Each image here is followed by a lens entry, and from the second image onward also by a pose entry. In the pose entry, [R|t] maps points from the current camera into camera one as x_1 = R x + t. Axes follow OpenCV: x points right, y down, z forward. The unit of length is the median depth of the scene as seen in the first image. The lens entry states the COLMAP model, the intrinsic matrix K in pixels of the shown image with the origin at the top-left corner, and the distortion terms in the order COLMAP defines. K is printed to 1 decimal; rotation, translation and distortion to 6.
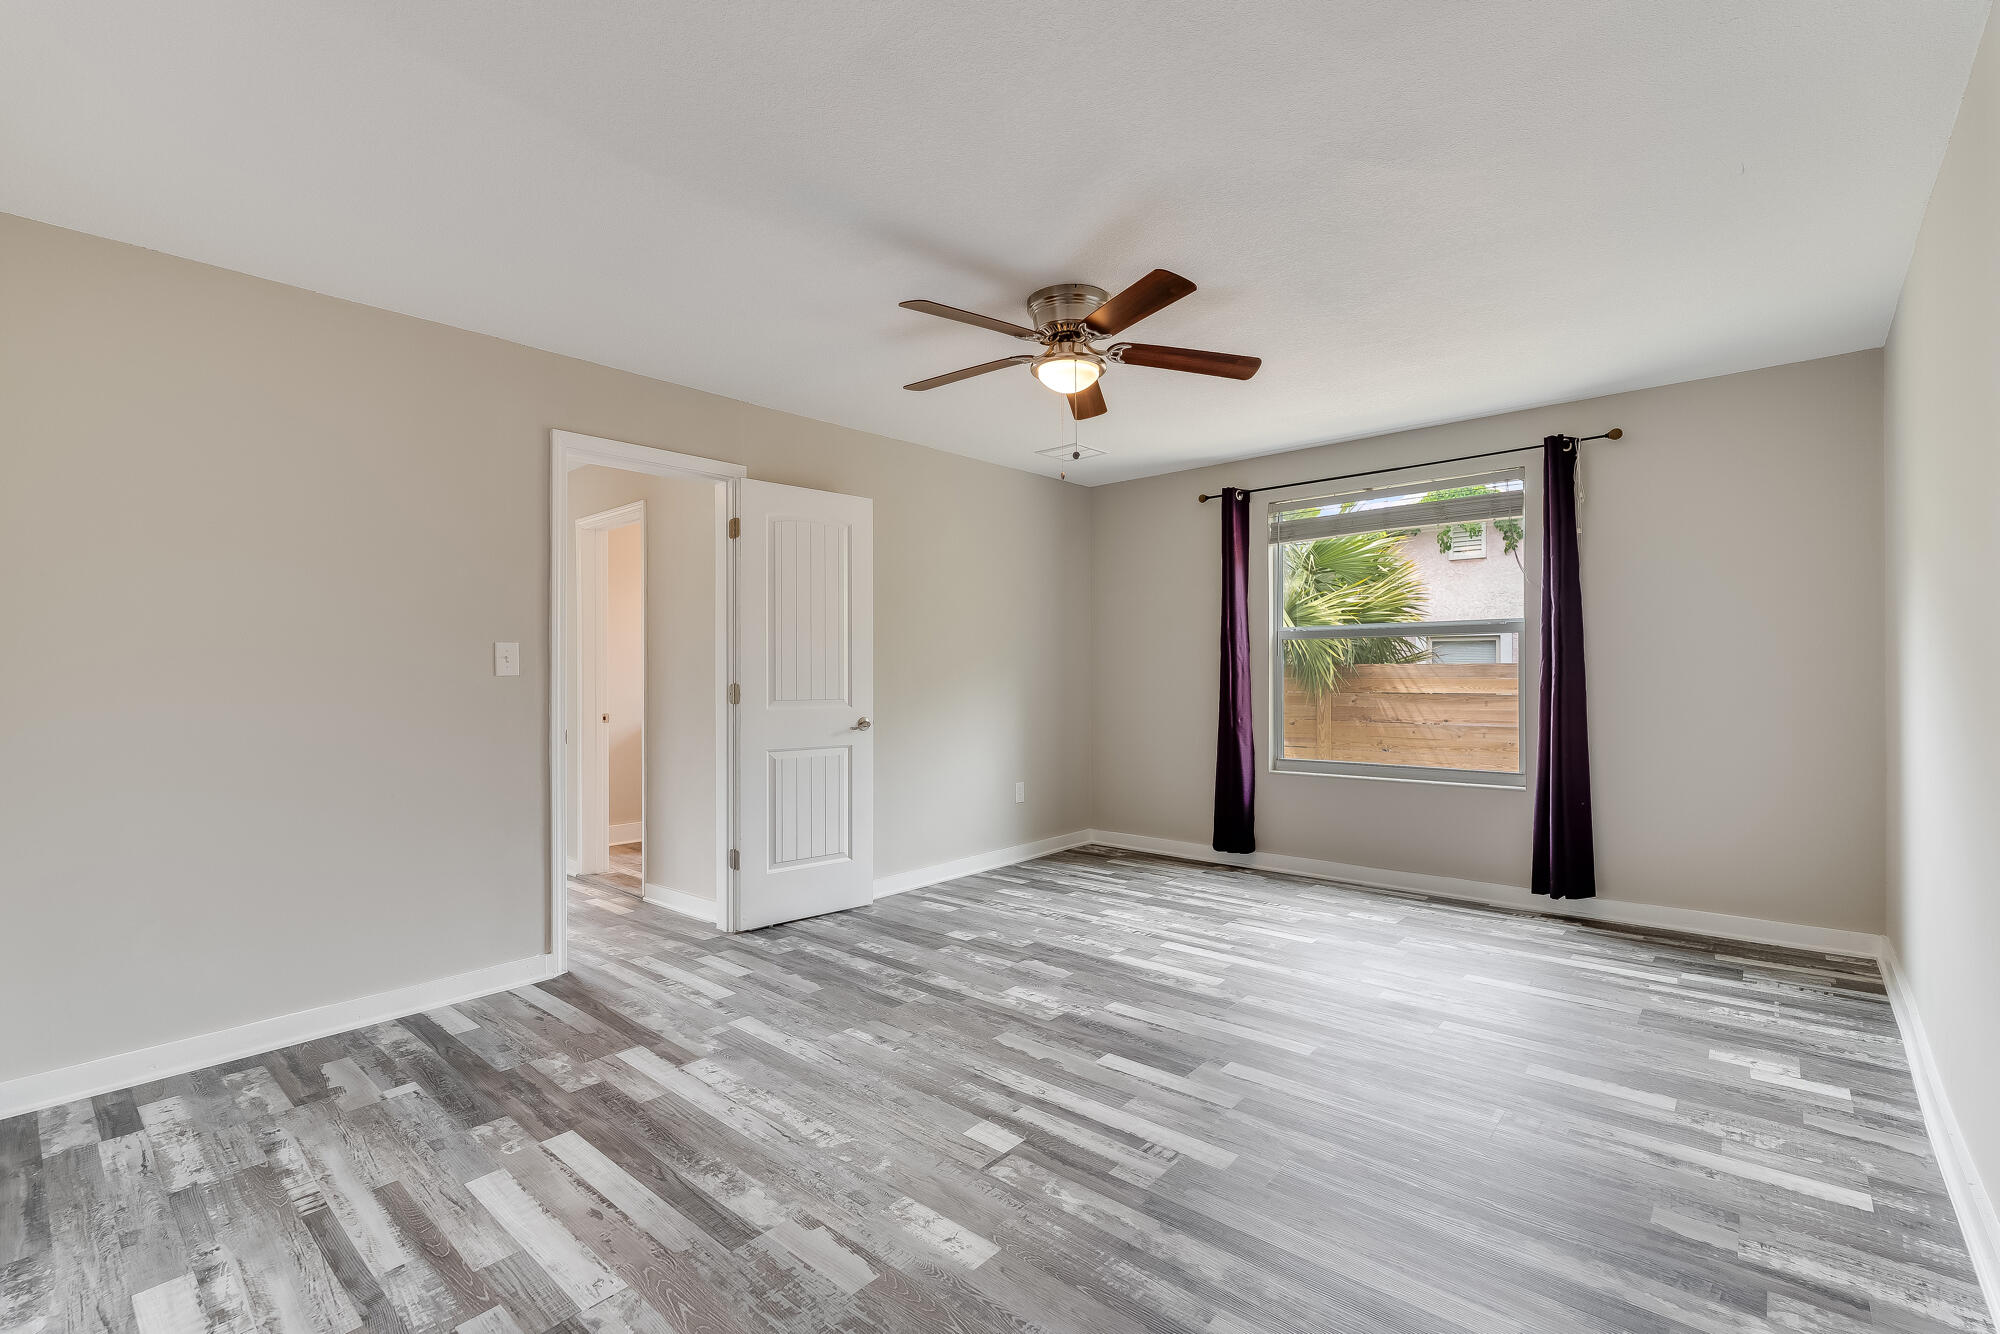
lens RADIAL K [[888.6, 0, 999.7], [0, 888.6, 670.8], [0, 0, 1]] dist [0.000707, -0.000081]
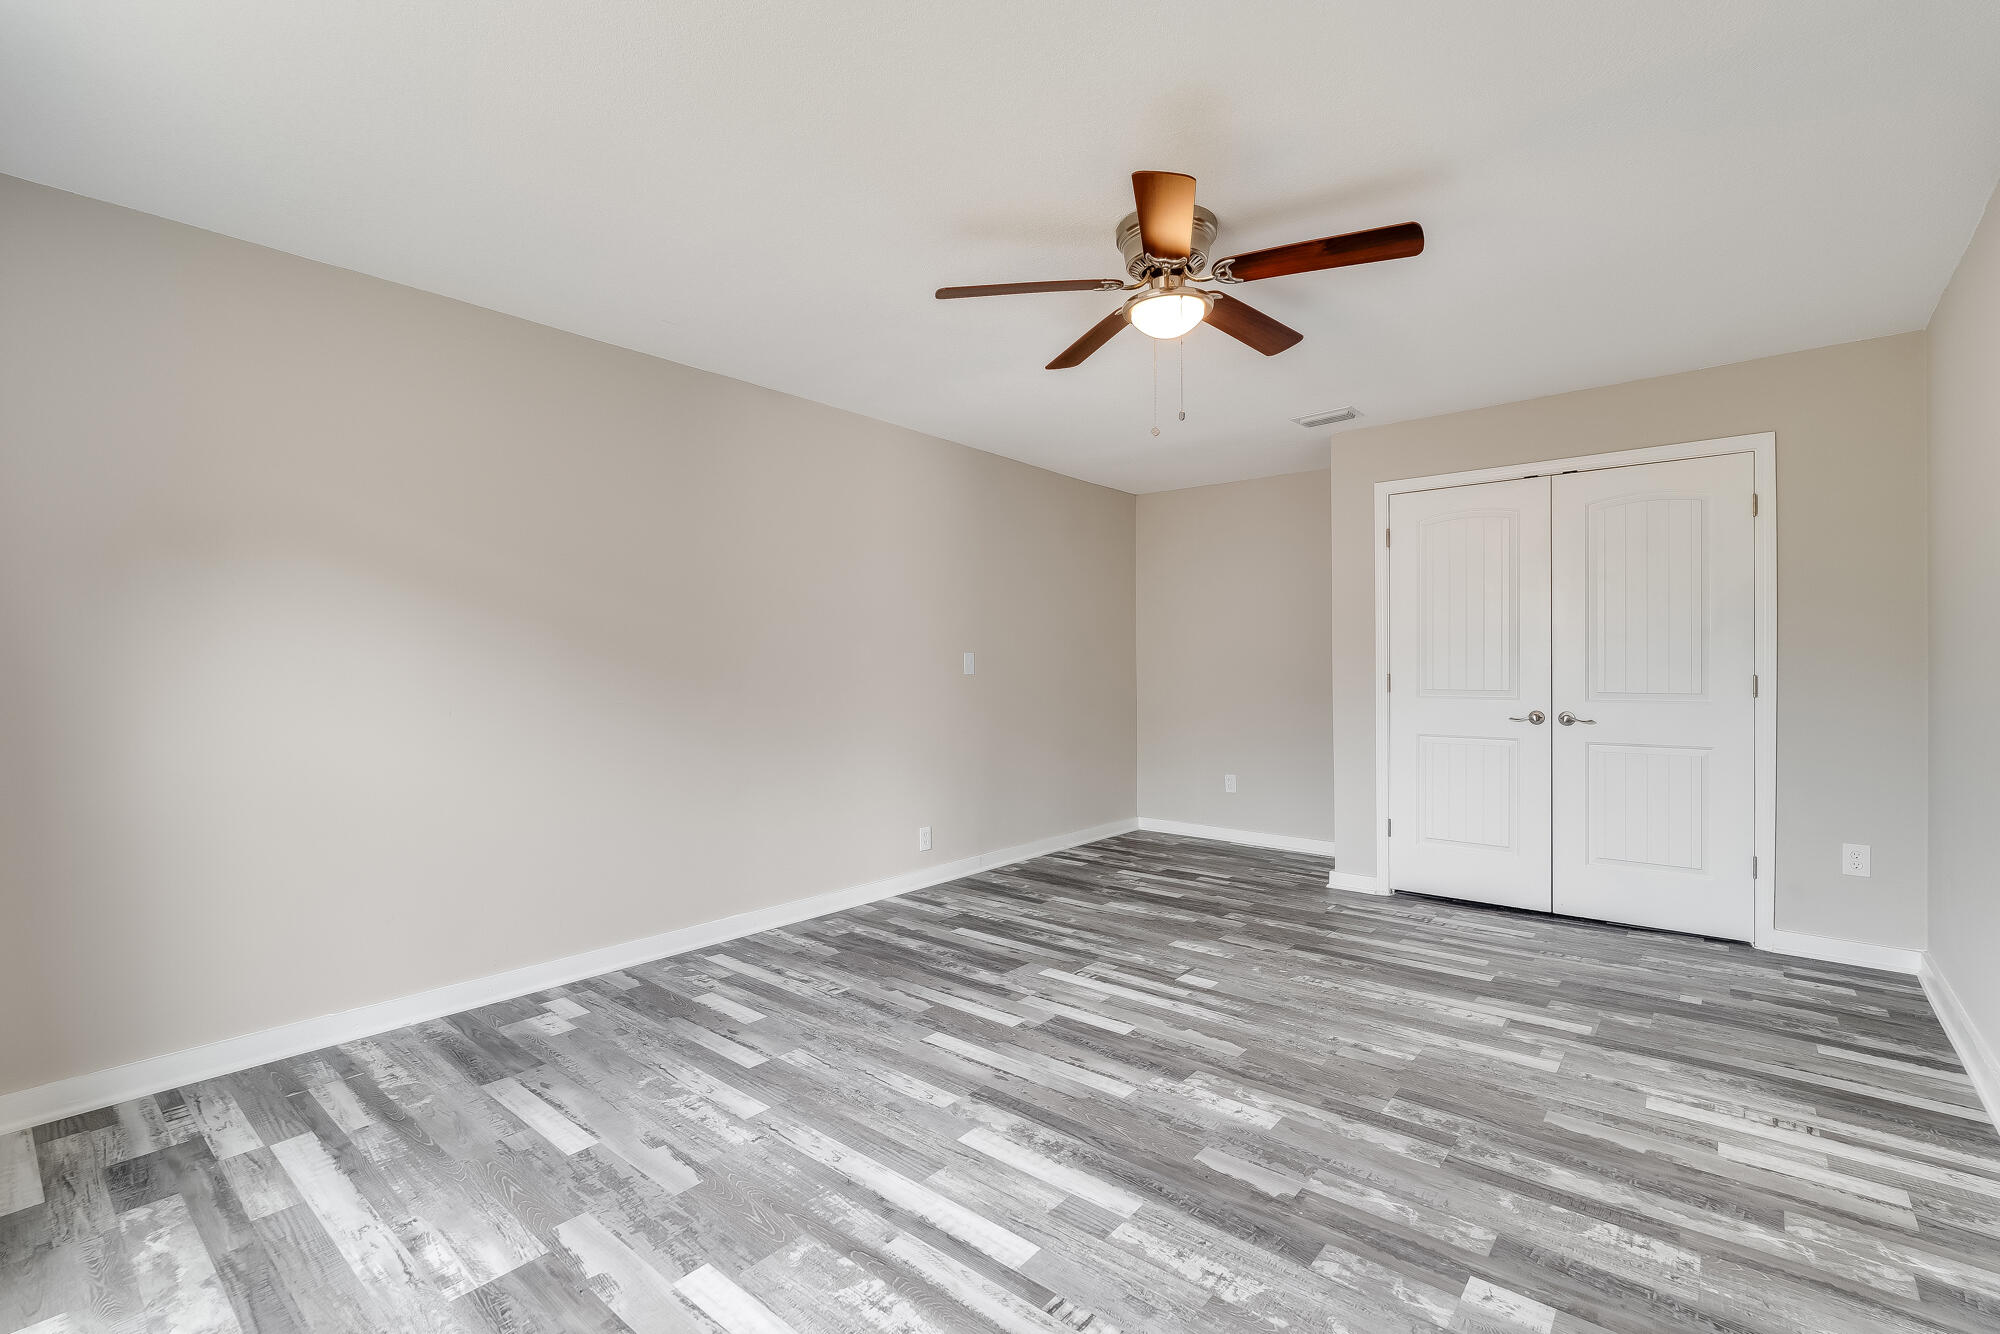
lens RADIAL K [[888.6, 0, 1000.3], [0, 888.6, 668.4], [0, 0, 1]] dist [0.000707, -0.000081]
pose [[-0.999676, 0.011811, -0.022556, 0.269895], [0.011868, 0.999927, -0.002413, 0.001859], [0.022526, -0.002680, -0.999743, 1.917667]]
